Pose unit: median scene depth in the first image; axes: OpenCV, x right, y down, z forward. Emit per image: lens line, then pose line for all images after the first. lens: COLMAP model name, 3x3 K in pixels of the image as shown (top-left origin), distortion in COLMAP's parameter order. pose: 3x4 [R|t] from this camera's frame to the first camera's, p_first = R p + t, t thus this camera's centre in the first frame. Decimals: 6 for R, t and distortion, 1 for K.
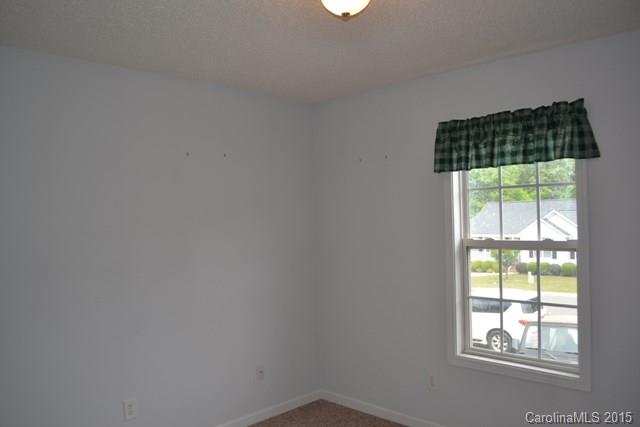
lens RADIAL K [[517.0, 0, 320.0], [0, 517.0, 213.5], [0, 0, 1]] dist [-0.081101, -0.001970]
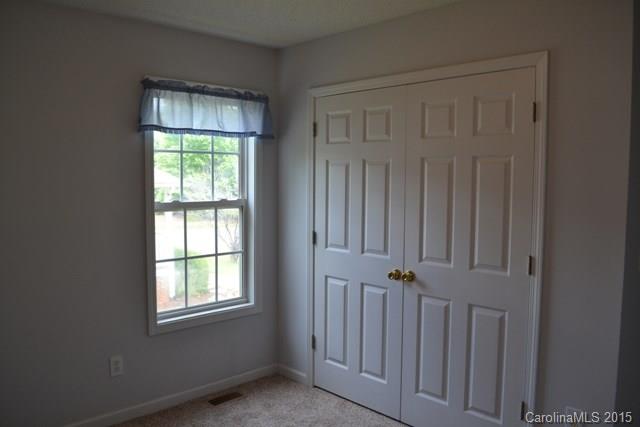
lens RADIAL K [[517.0, 0, 320.0], [0, 517.0, 213.5], [0, 0, 1]] dist [-0.081101, -0.001970]
pose [[0.006029, -0.053567, 0.998546, -0.739732], [-0.029190, 0.998129, 0.053721, 0.011827], [-0.999556, -0.029472, 0.004454, 0.751197]]
